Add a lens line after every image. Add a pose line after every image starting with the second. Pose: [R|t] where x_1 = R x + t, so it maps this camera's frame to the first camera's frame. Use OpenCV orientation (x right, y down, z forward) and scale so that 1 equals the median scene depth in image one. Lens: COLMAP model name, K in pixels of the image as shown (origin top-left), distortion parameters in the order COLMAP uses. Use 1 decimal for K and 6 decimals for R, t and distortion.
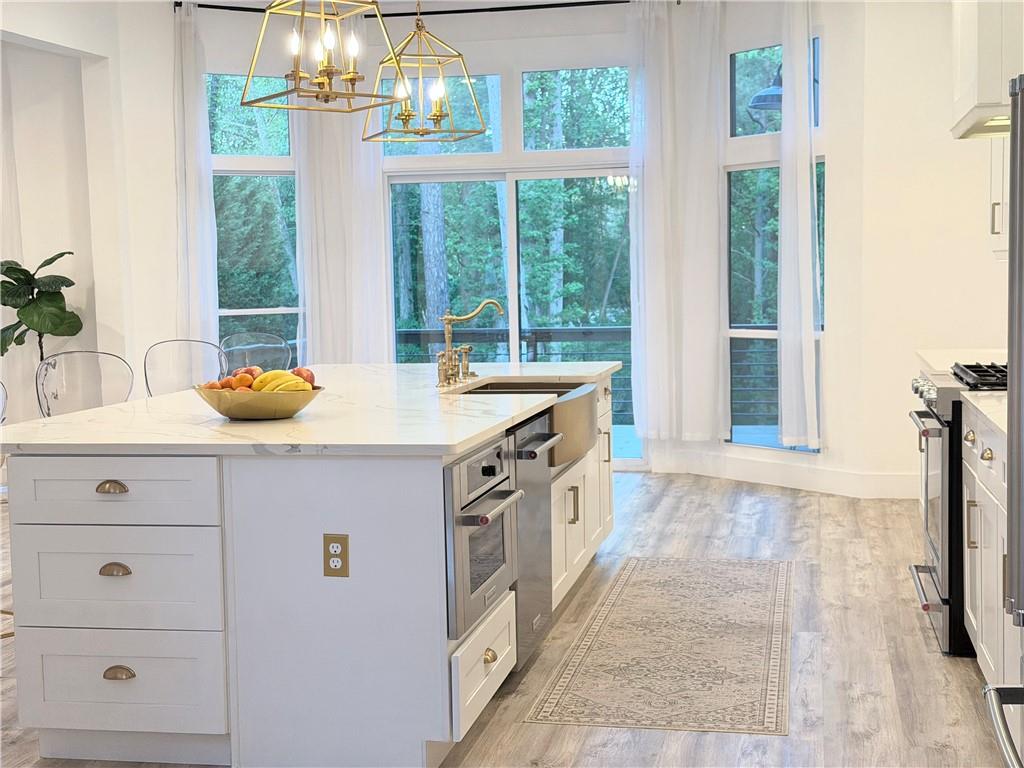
lens RADIAL K [[1422.7, 0, 512.0], [0, 1422.7, 384.0], [0, 0, 1]] dist [0.122063, 0.032893]
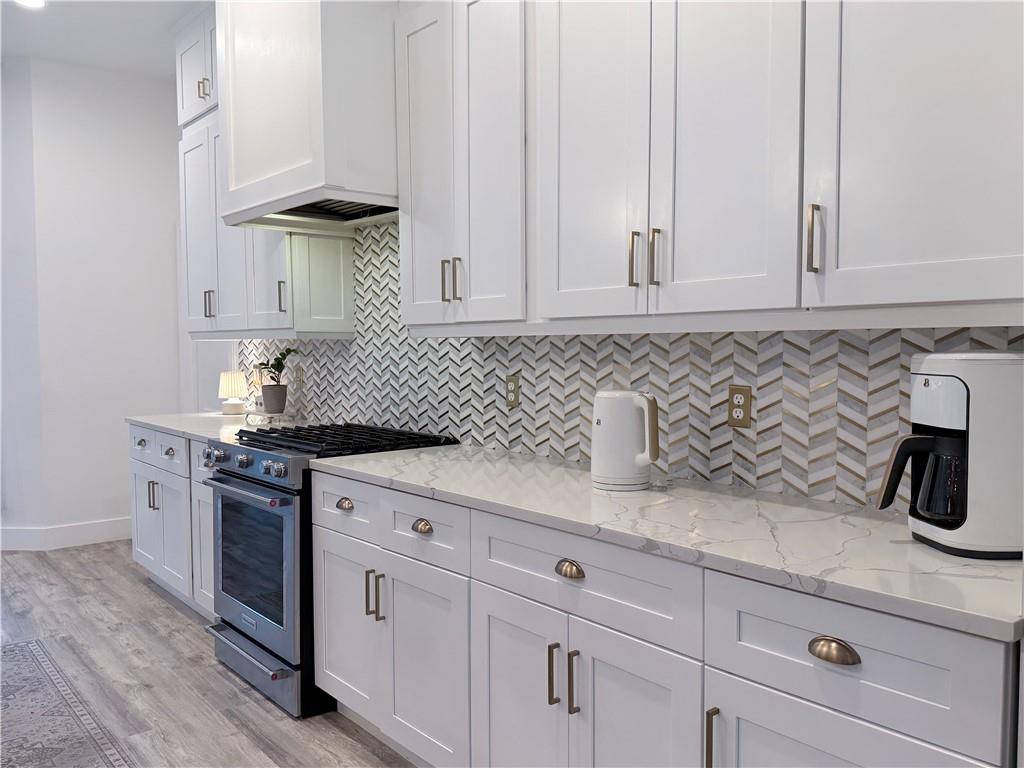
lens RADIAL K [[834.1, 0, 512.0], [0, 834.1, 384.0], [0, 0, 1]] dist [0.059288, -0.087077]
pose [[0.623088, -0.016608, 0.781976, -0.059583], [0.052270, 0.998424, -0.020444, -0.025681], [-0.780404, 0.053612, 0.622973, 0.447387]]
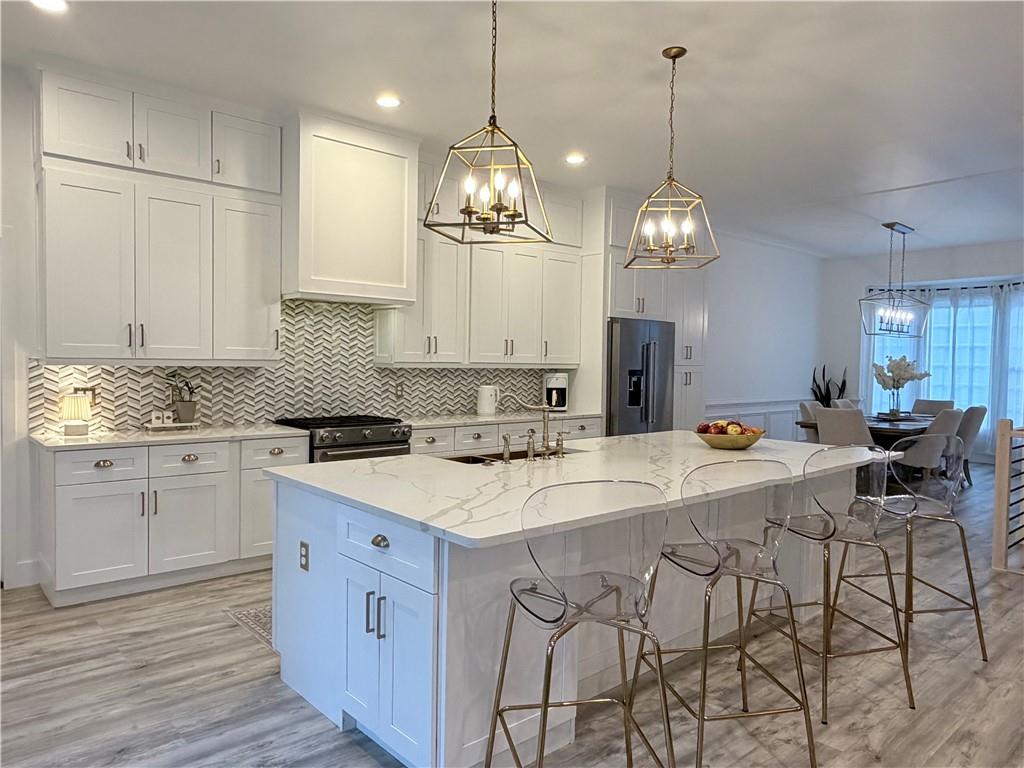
lens RADIAL K [[692.6, 0, 508.4], [0, 692.6, 384.2], [0, 0, 1]] dist [-0.004281, 0.000516]
pose [[-0.804654, -0.008908, 0.593677, -0.394220], [0.050880, 0.995175, 0.083894, -0.122641], [-0.591560, 0.097713, -0.800318, 1.543115]]
